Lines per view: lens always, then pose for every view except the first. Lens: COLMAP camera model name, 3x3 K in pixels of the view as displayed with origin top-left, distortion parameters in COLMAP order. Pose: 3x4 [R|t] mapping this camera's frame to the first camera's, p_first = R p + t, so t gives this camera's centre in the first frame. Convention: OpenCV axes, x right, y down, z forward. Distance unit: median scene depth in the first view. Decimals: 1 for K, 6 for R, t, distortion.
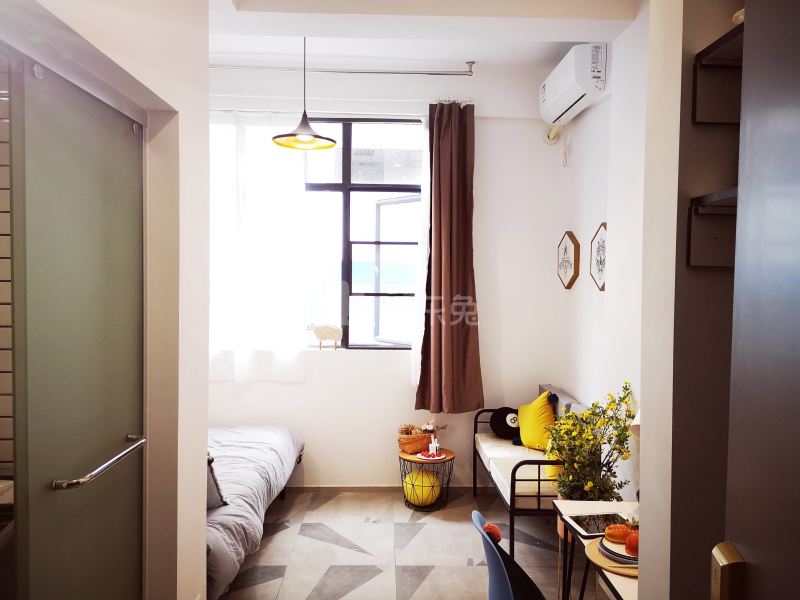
lens RADIAL K [[620.9, 0, 404.0], [0, 620.9, 303.2], [0, 0, 1]] dist [0.097647, -0.129528]
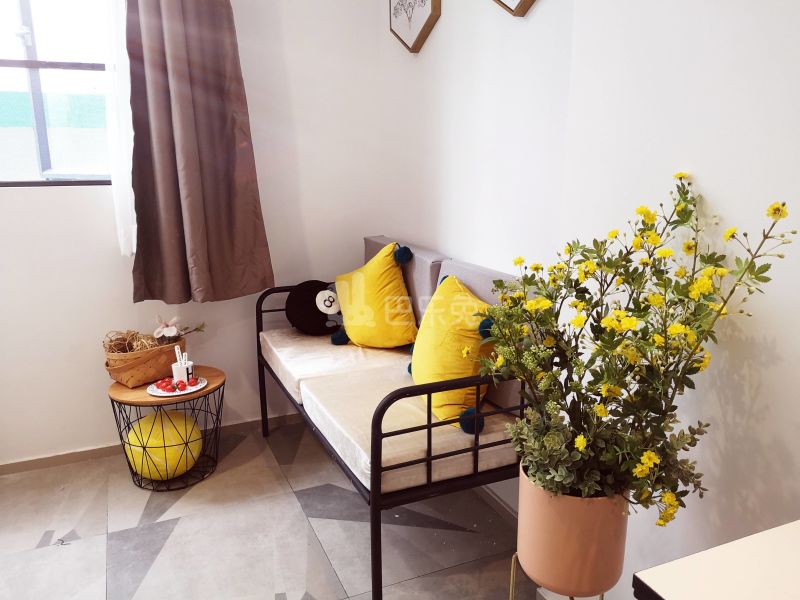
lens RADIAL K [[620.9, 0, 404.0], [0, 620.9, 303.2], [0, 0, 1]] dist [0.097647, -0.129528]
pose [[0.923927, -0.102454, 0.368595, 0.032759], [0.031026, 0.980366, 0.194730, 0.084346], [-0.381309, -0.168480, 0.908965, 0.480587]]
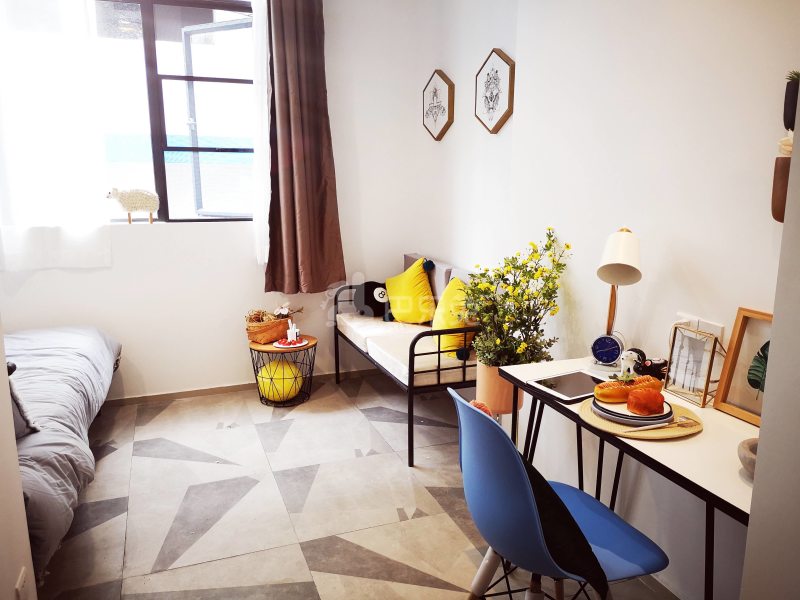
lens RADIAL K [[620.9, 0, 404.0], [0, 620.9, 303.2], [0, 0, 1]] dist [0.097647, -0.129528]
pose [[0.943168, -0.078617, 0.322883, -0.081664], [0.024907, 0.985604, 0.167225, 0.054372], [-0.331382, -0.149679, 0.931548, 0.173844]]
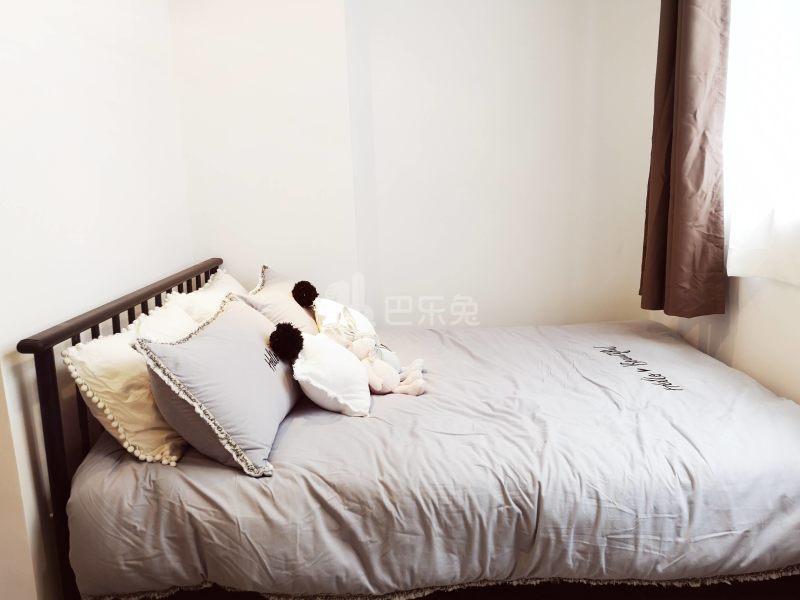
lens RADIAL K [[620.9, 0, 404.0], [0, 620.9, 303.2], [0, 0, 1]] dist [0.097647, -0.129528]
pose [[-0.012583, 0.174113, -0.984645, 0.134714], [-0.005684, 0.984695, 0.174195, 0.068401], [0.999905, 0.007788, -0.011400, 0.800602]]
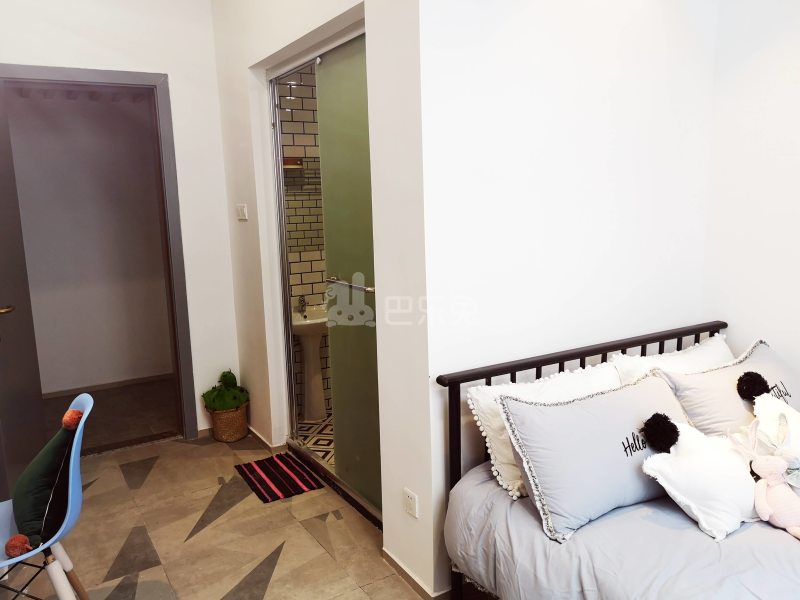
lens RADIAL K [[620.9, 0, 404.0], [0, 620.9, 303.2], [0, 0, 1]] dist [0.097647, -0.129528]
pose [[-0.857435, 0.080920, -0.508191, 0.087352], [-0.015962, 0.982901, 0.183440, -0.002090], [0.514345, 0.165400, -0.841482, 0.991319]]
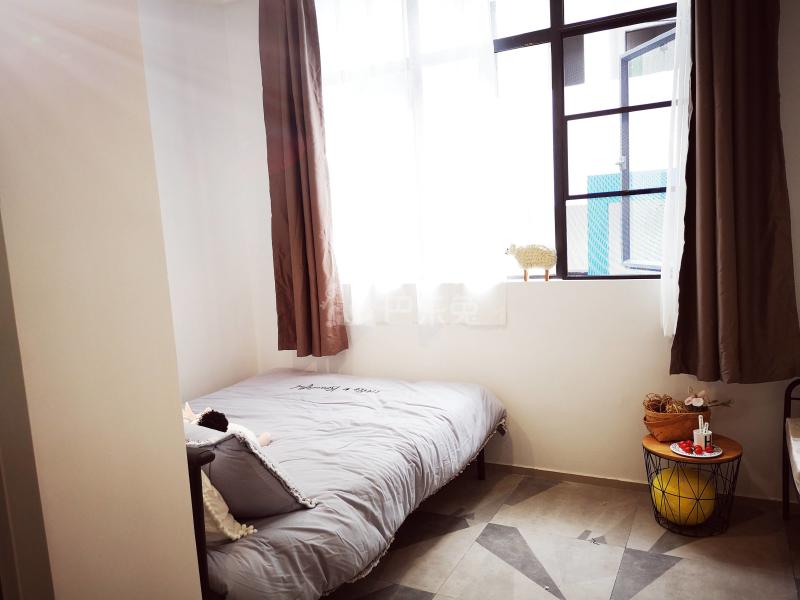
lens RADIAL K [[620.9, 0, 404.0], [0, 620.9, 303.2], [0, 0, 1]] dist [0.097647, -0.129528]
pose [[0.874176, -0.003440, -0.485596, 0.095977], [0.051483, 0.994996, 0.085631, 0.034715], [0.482872, -0.099856, 0.869979, 0.344761]]
